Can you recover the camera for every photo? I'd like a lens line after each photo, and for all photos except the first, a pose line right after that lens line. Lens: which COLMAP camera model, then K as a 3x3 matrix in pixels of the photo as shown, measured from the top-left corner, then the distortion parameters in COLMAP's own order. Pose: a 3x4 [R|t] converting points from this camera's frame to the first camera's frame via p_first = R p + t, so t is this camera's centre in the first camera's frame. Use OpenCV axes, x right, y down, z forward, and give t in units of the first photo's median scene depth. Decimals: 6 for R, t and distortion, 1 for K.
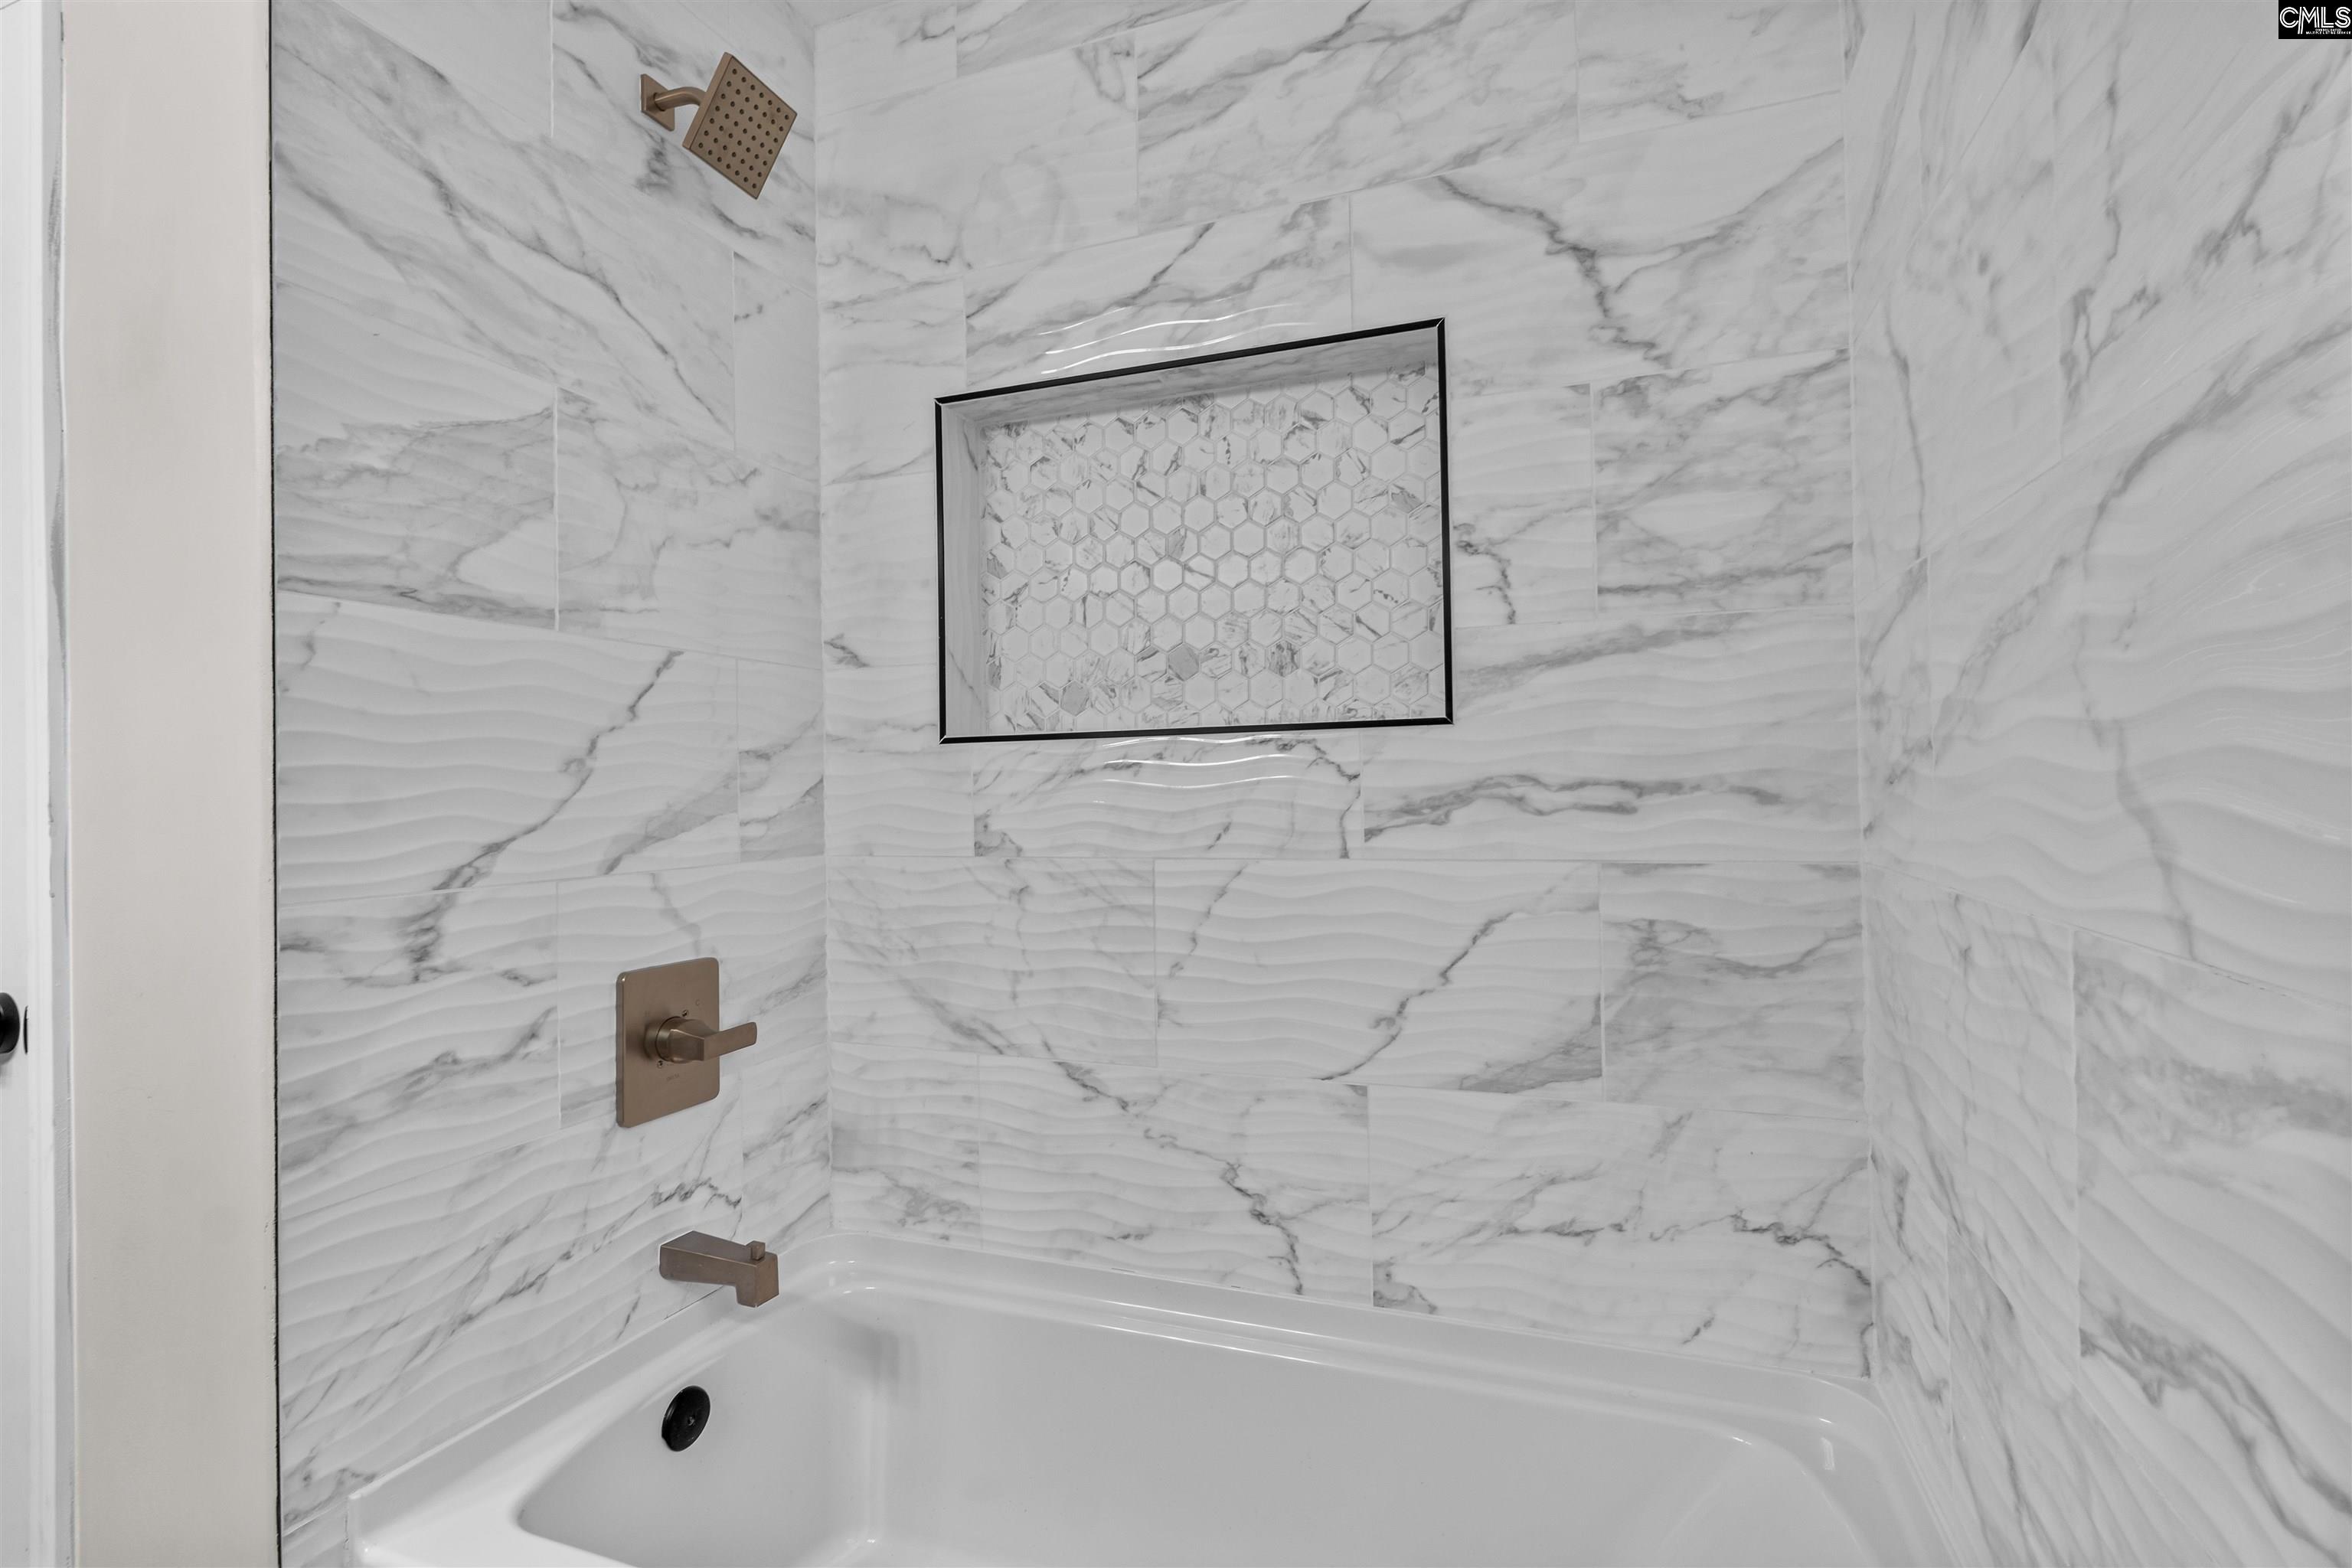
lens RADIAL K [[1095.5, 0, 1175.6], [0, 1095.5, 783.0], [0, 0, 1]] dist [-0.011049, 0.003773]
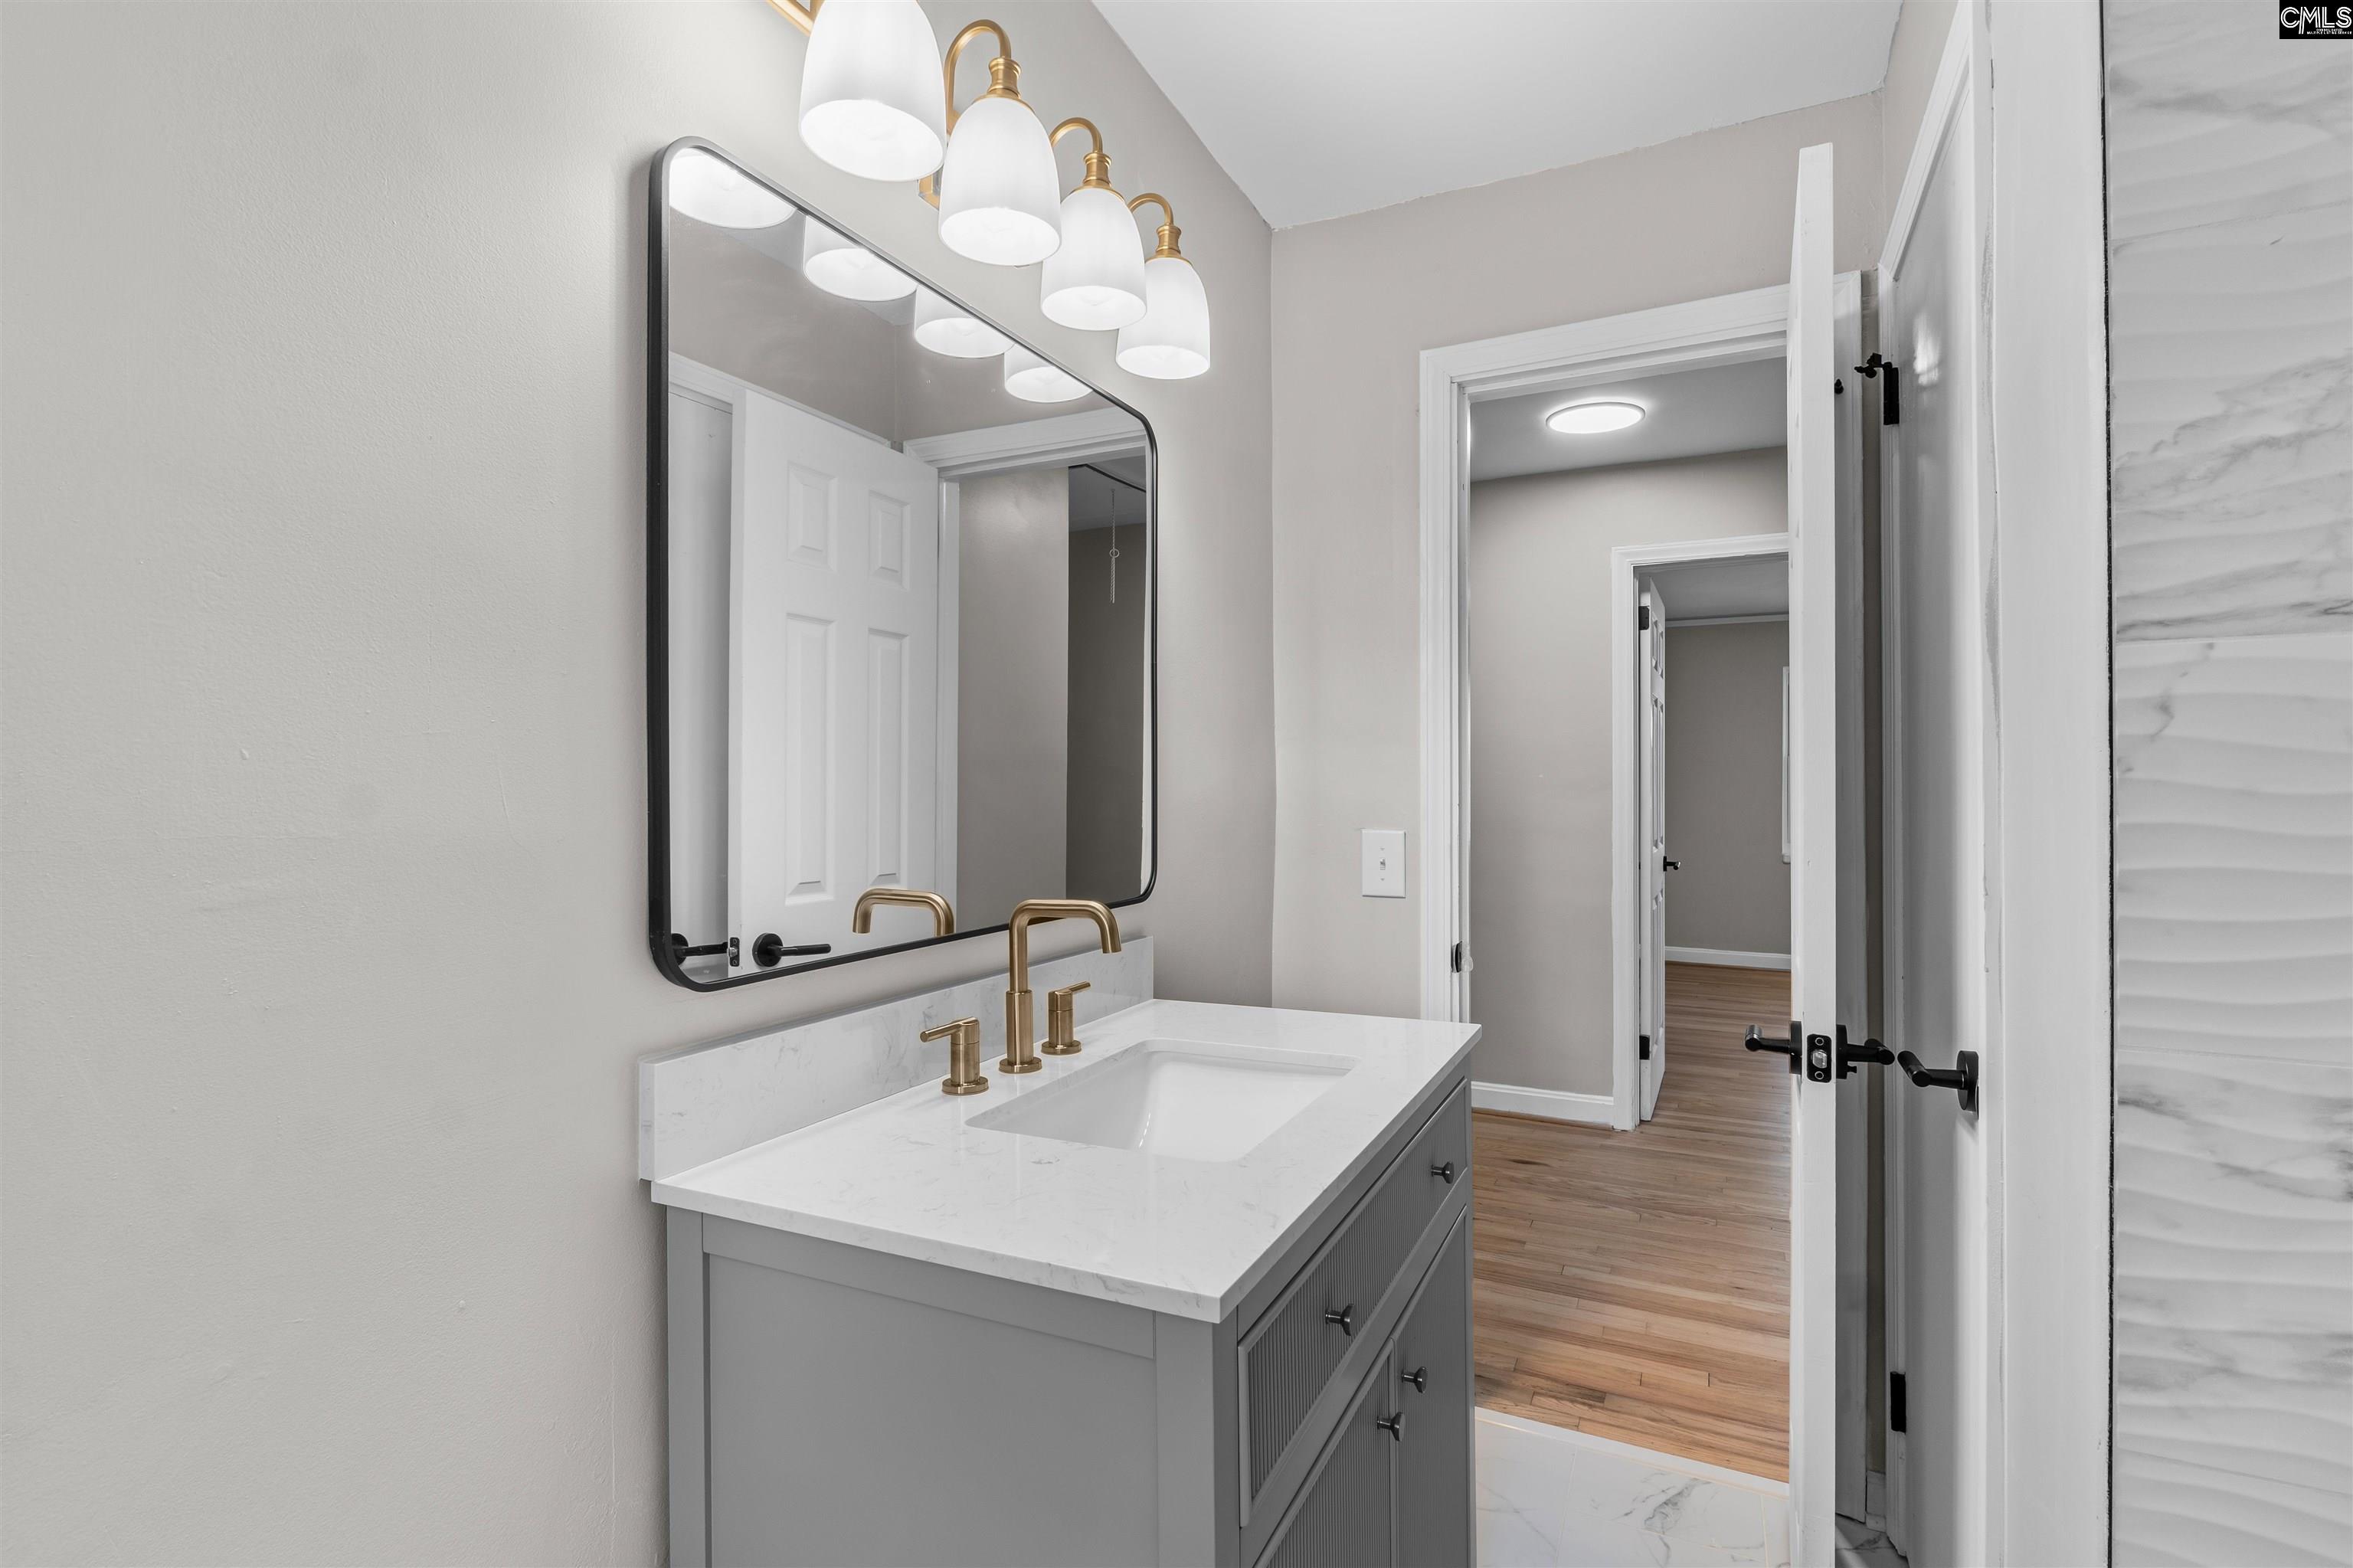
lens RADIAL K [[1096.0, 0, 1177.4], [0, 1096.0, 784.0], [0, 0, 1]] dist [-0.011049, 0.003773]
pose [[-0.089761, 0.009674, -0.995916, 0.014921], [0.010550, 0.999906, 0.008762, -0.086508], [0.995907, -0.009721, -0.089854, 0.384080]]
